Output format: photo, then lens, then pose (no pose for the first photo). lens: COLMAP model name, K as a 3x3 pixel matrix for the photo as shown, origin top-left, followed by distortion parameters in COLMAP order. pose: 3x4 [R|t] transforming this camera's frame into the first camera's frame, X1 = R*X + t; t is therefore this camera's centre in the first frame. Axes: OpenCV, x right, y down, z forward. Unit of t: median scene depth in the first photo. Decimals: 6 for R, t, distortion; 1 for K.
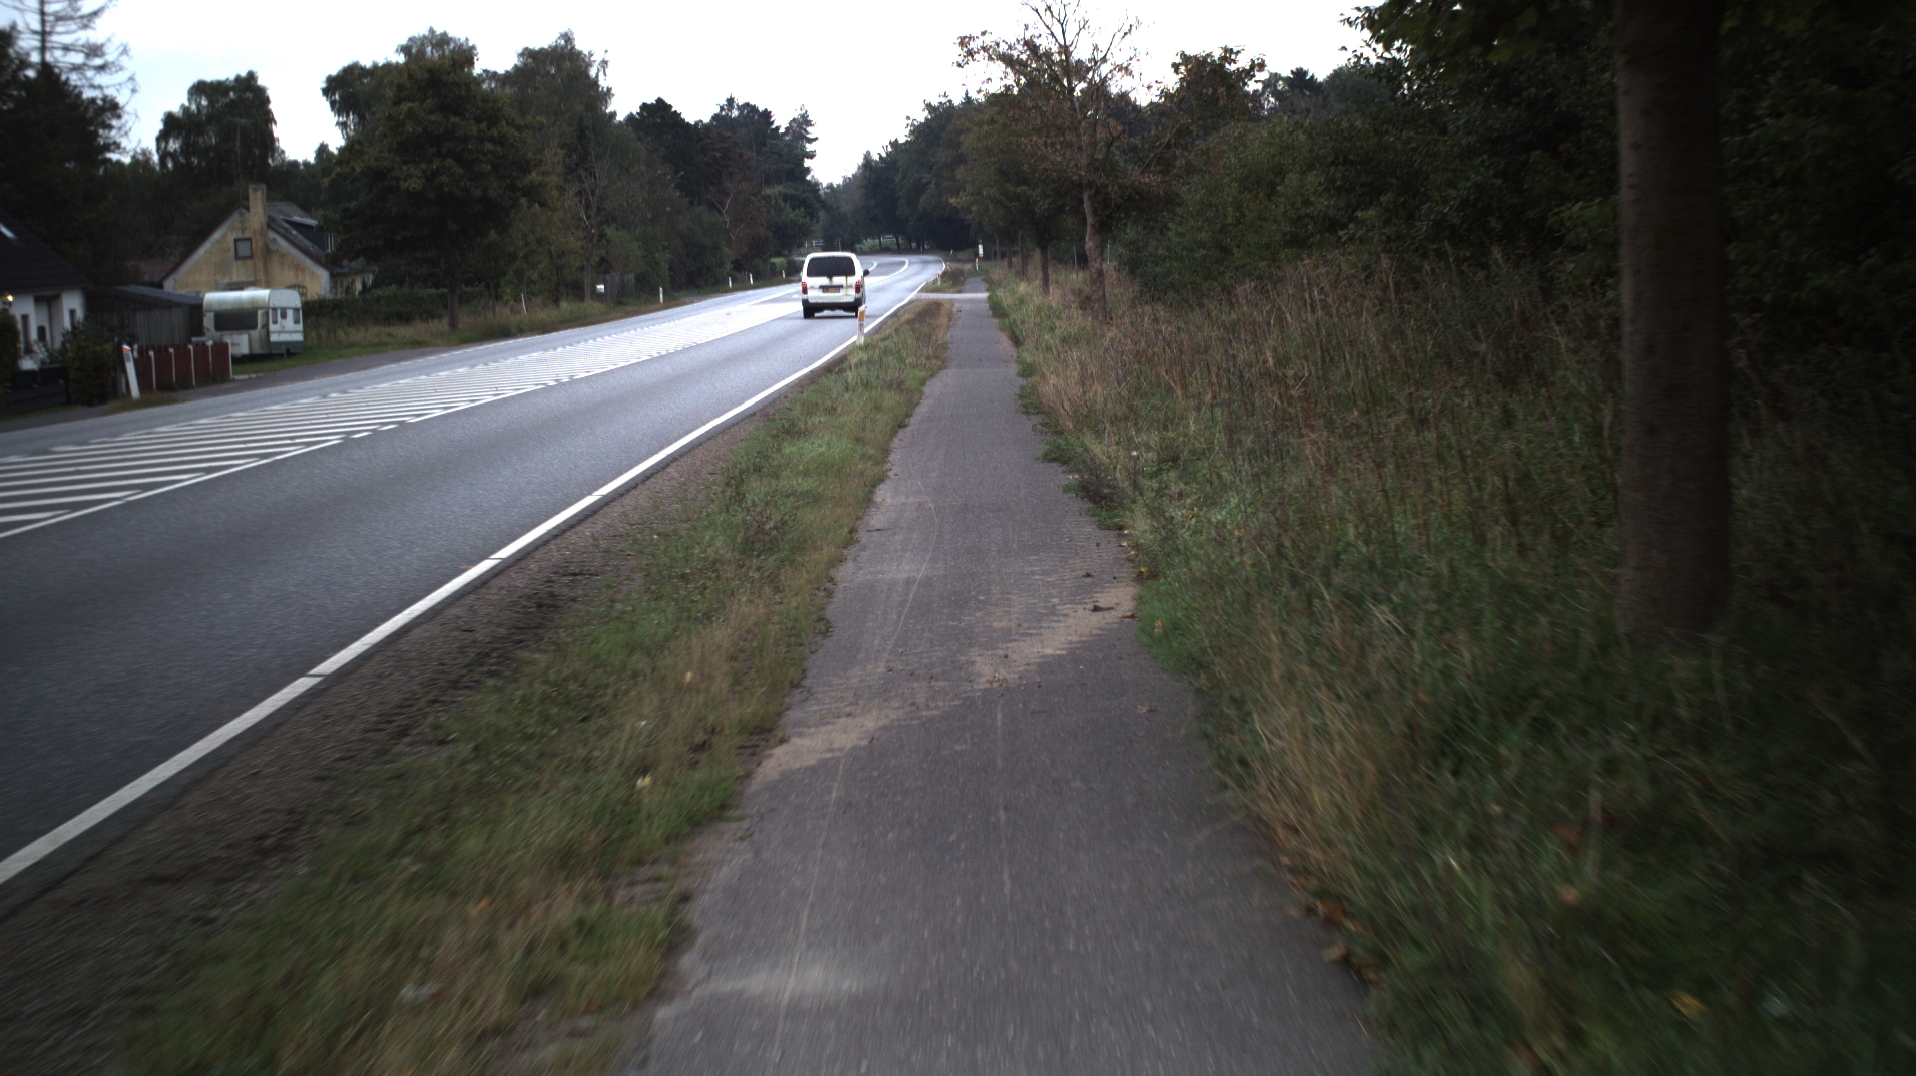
lens RADIAL K [[1468.7, 0, 947.9], [0, 1468.7, 428.1], [0, 0, 1]] dist [-0.076088, -0.000355]
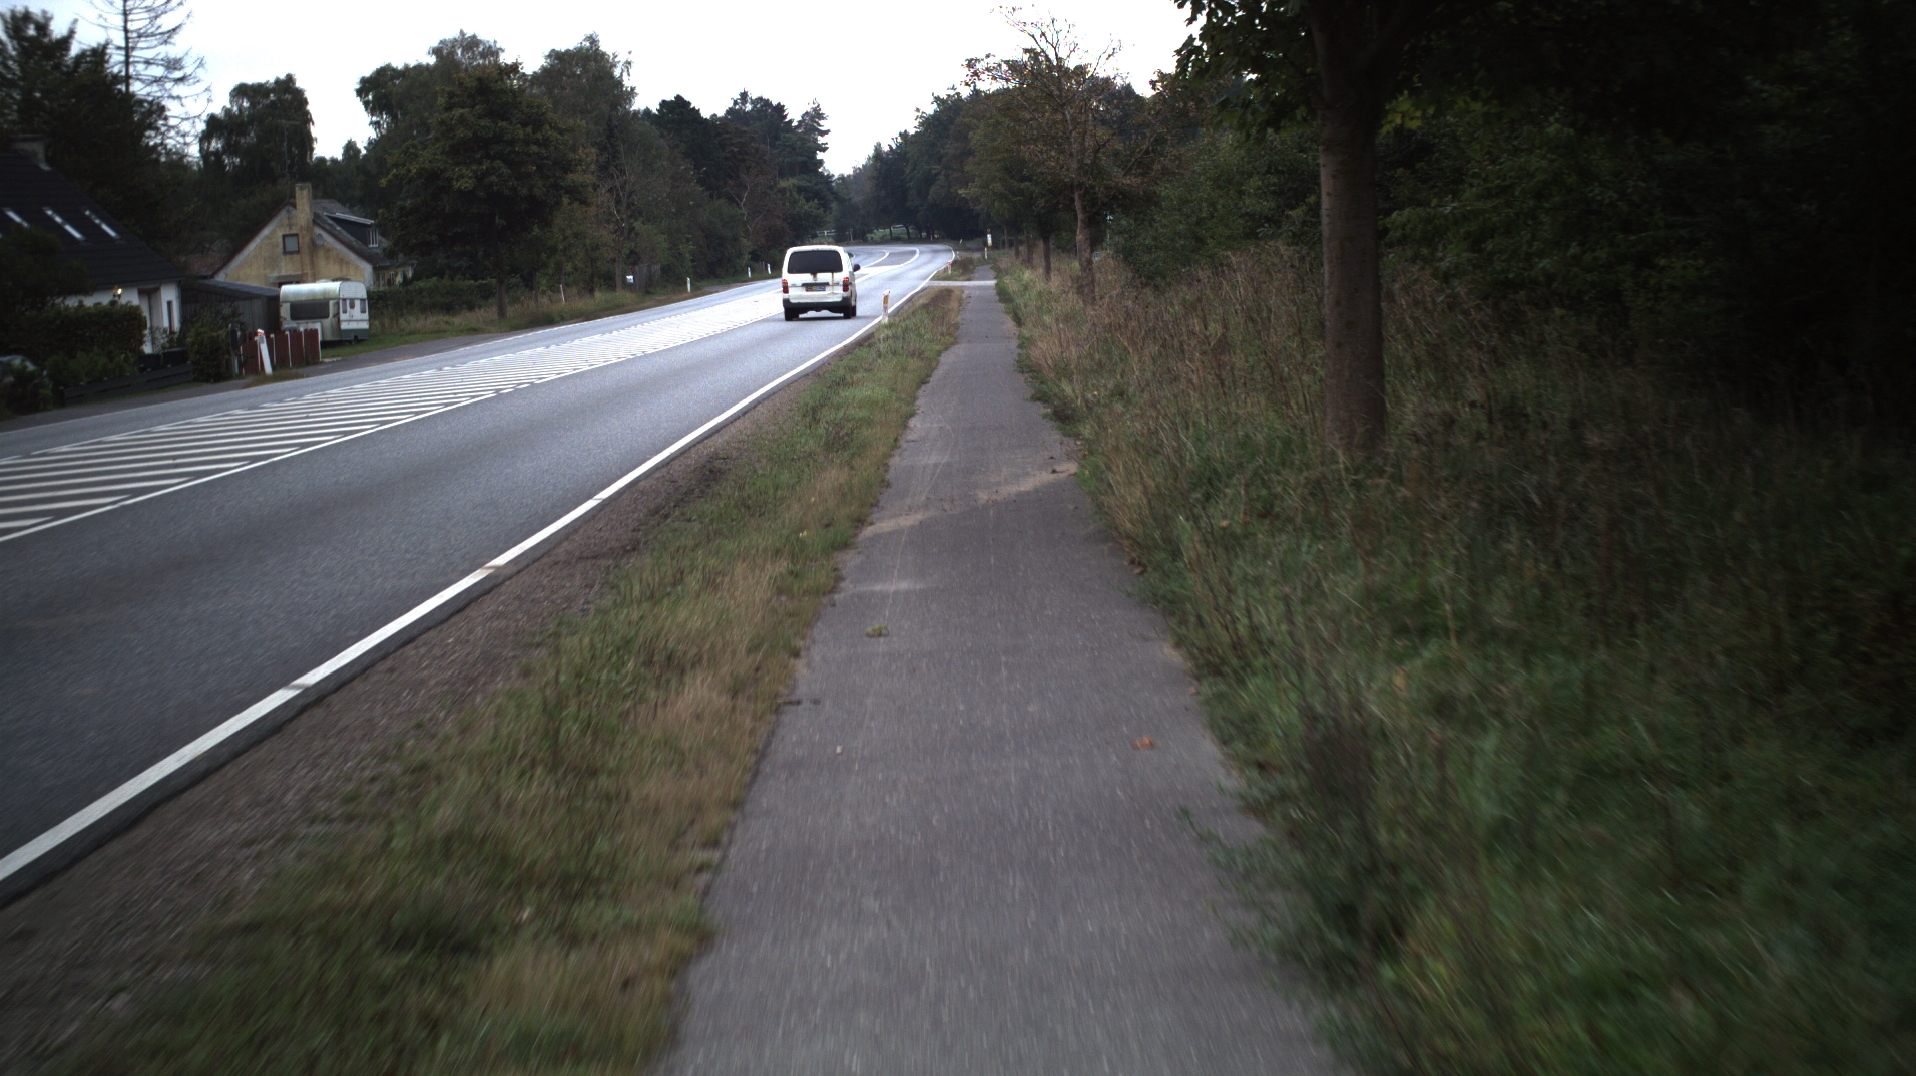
lens RADIAL K [[1715.3, 0, 958.8], [0, 1715.3, 441.2], [0, 0, 1]] dist [-0.091473, -0.004186]
pose [[0.999968, -0.007952, 0.000612, -0.001326], [0.007952, 0.999968, 0.000098, 0.027095], [-0.000613, -0.000093, 1.000000, -0.271453]]
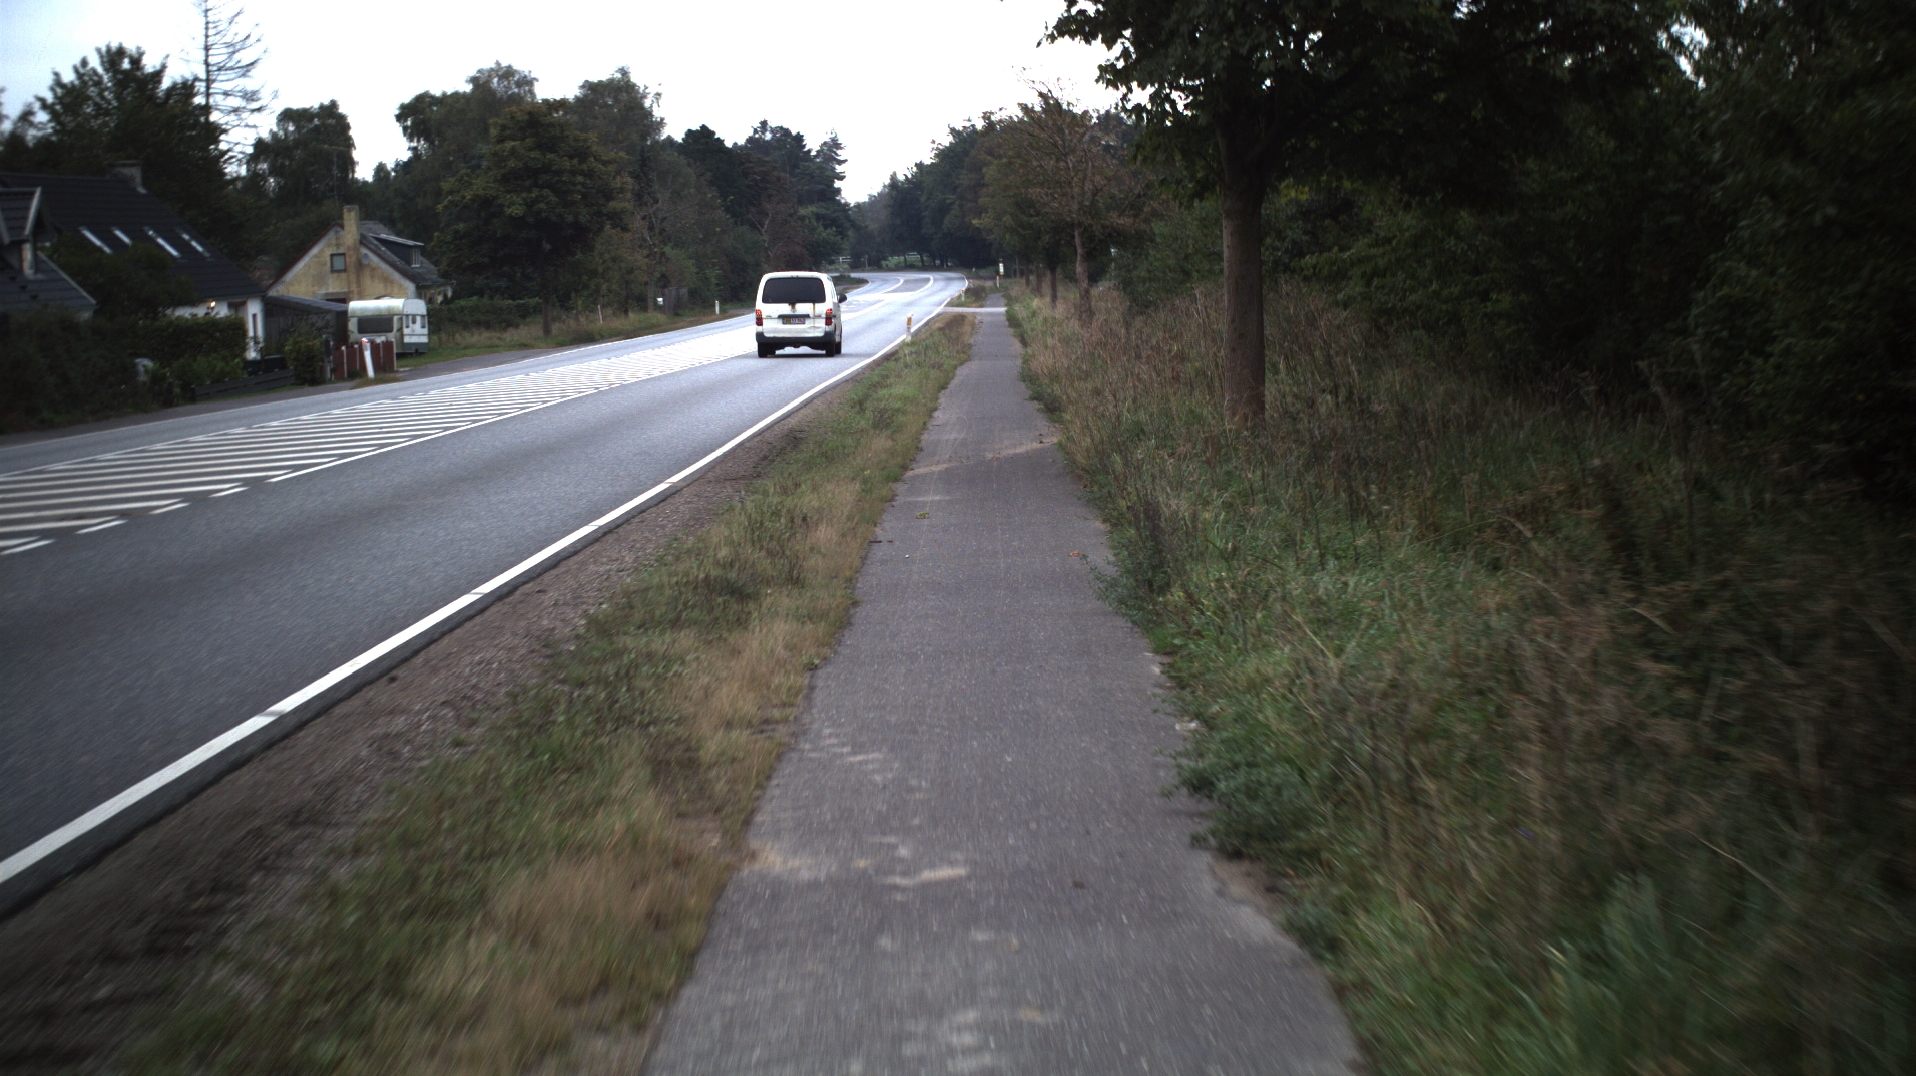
lens RADIAL K [[2062.1, 0, 958.7], [0, 2062.1, 478.5], [0, 0, 1]] dist [-0.103883, -0.003707]
pose [[0.999973, 0.006841, -0.002697, -0.004735], [-0.006875, 0.999895, -0.012724, 0.066860], [0.002609, 0.012742, 0.999915, -0.651638]]
